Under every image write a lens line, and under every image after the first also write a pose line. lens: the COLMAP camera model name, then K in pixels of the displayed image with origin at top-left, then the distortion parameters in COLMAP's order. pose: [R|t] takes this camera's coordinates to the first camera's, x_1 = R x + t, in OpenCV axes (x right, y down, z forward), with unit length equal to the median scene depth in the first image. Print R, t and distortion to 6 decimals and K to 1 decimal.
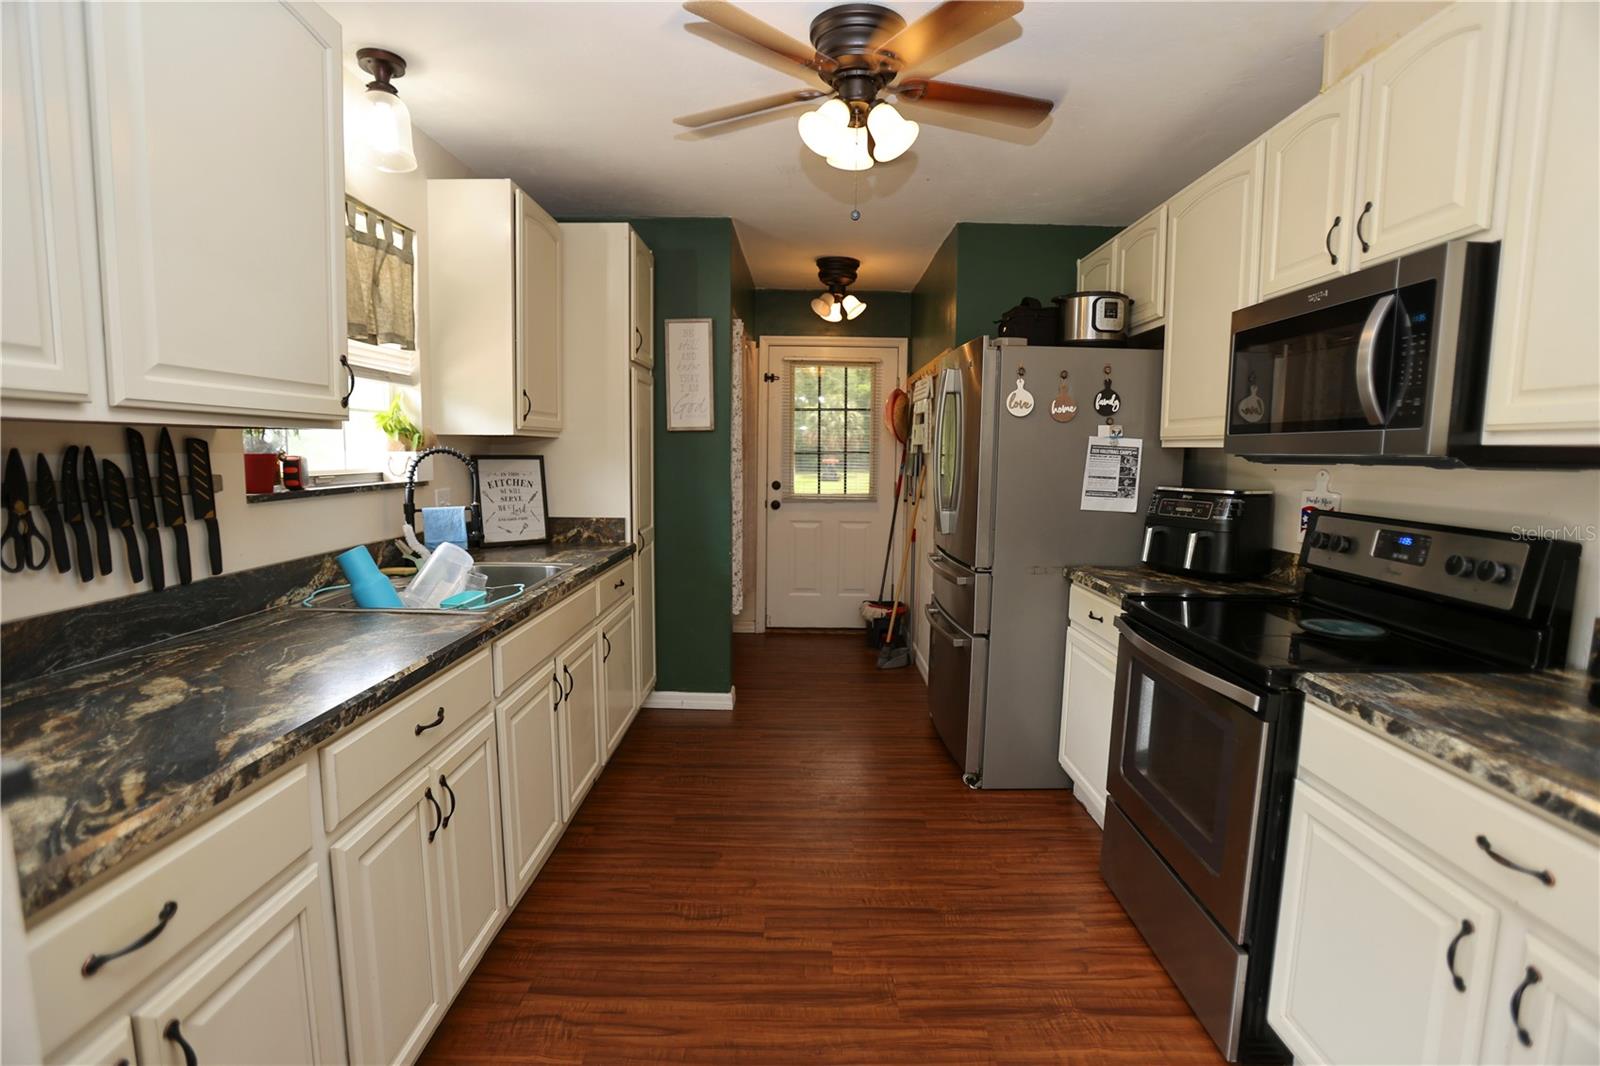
lens RADIAL K [[756.2, 0, 807.8], [0, 756.2, 539.4], [0, 0, 1]] dist [-0.089179, 0.041035]
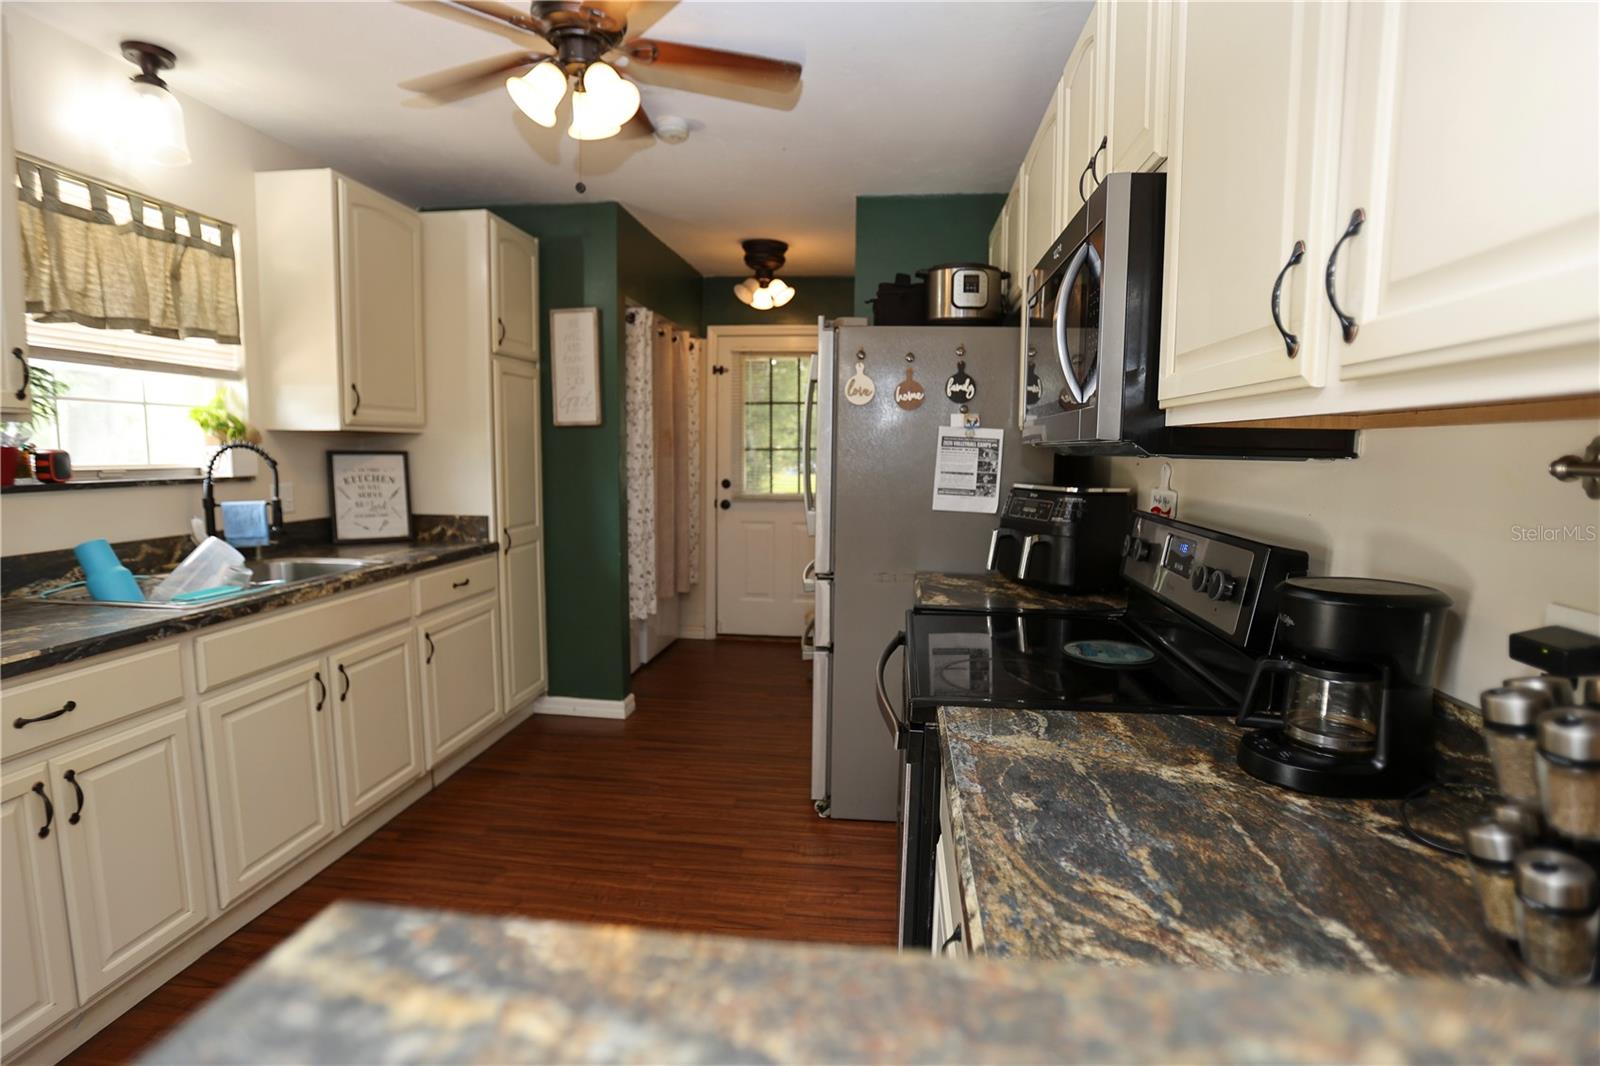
lens RADIAL K [[789.8, 0, 804.7], [0, 789.8, 541.1], [0, 0, 1]] dist [-0.083077, 0.032885]
pose [[0.993810, 0.012647, -0.110373, 0.324186], [-0.012897, 0.999916, -0.001547, 0.000837], [0.110345, 0.002961, 0.993889, 0.057155]]
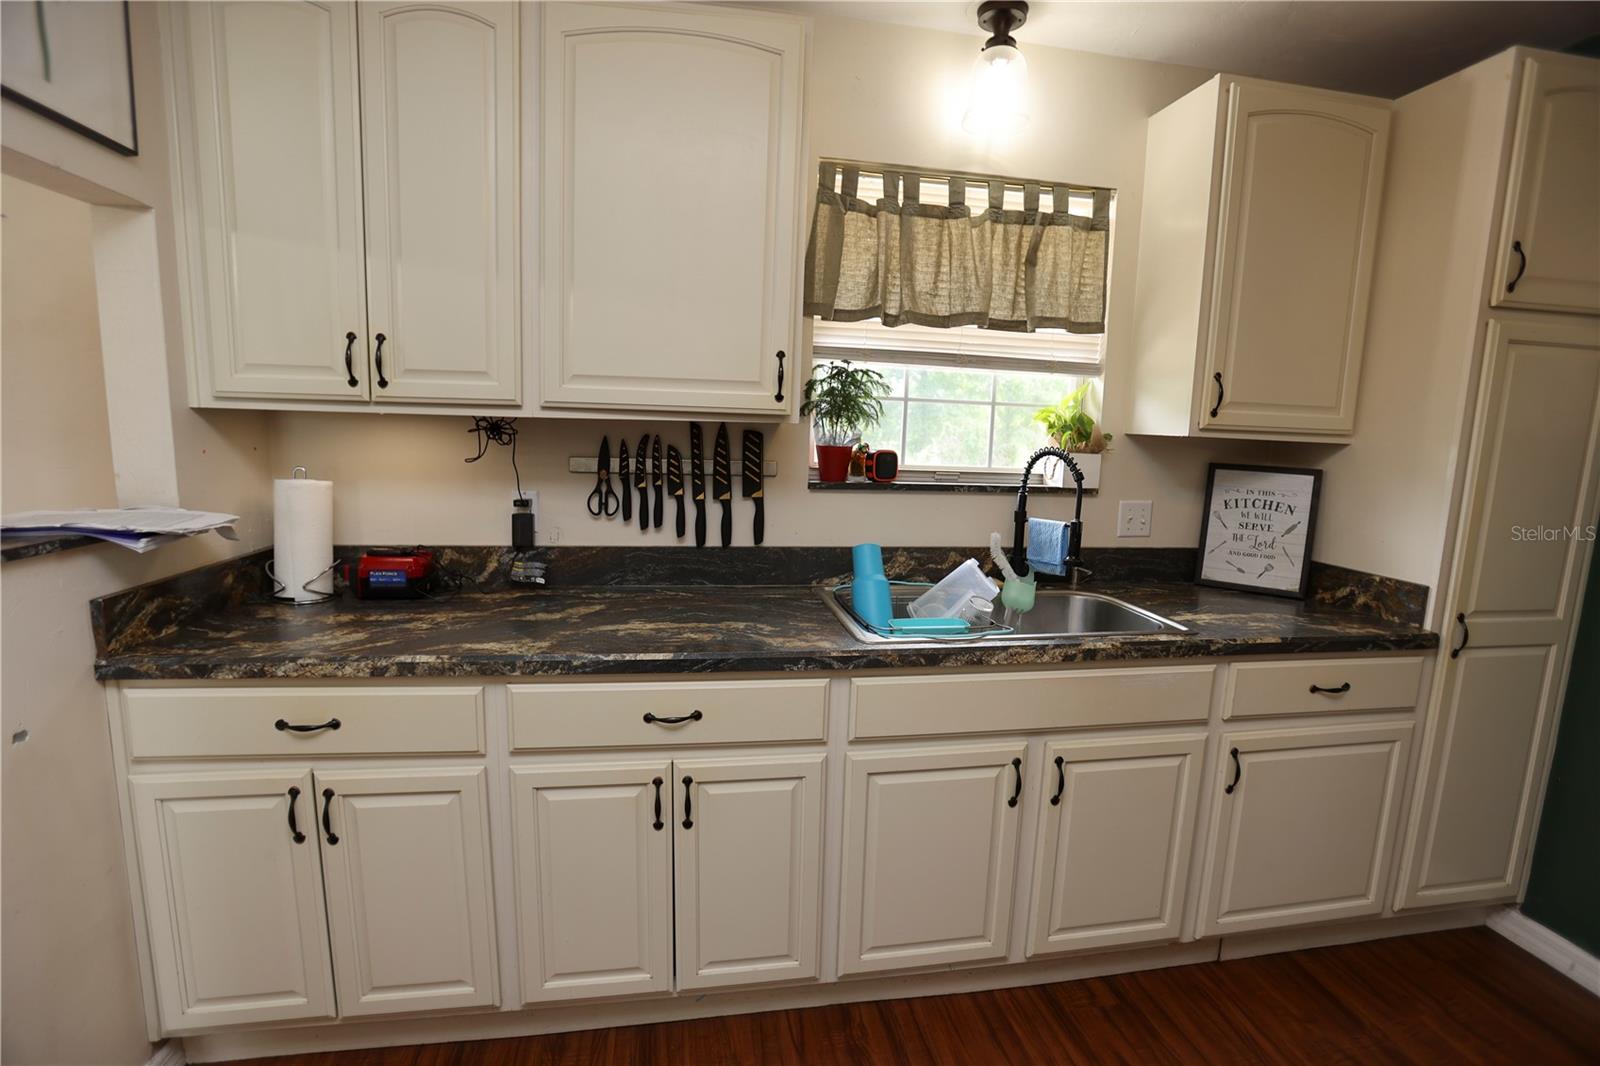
lens RADIAL K [[756.2, 0, 807.8], [0, 756.2, 539.4], [0, 0, 1]] dist [-0.089179, 0.041035]
pose [[0.172948, 0.140852, -0.974808, 0.249936], [-0.145666, 0.982496, 0.116119, -0.070155], [0.974100, 0.121914, 0.190438, 0.504969]]
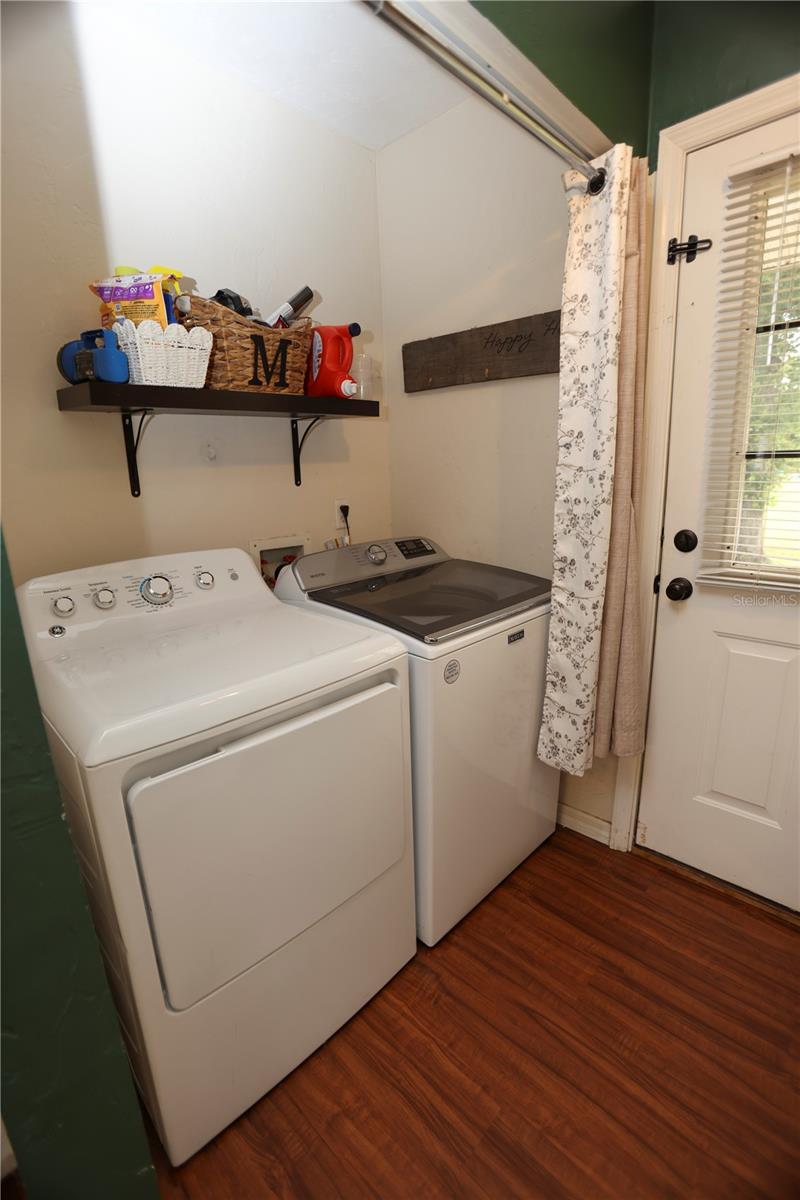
lens RADIAL K [[547.2, 0, 400.0], [0, 547.2, 600.0], [0, 0, 1]] dist [-0.079711, 0.033741]
pose [[0.700223, 0.134860, -0.701071, 0.105809], [-0.043921, 0.988274, 0.146239, -0.147759], [0.712572, -0.071609, 0.697935, 1.361876]]
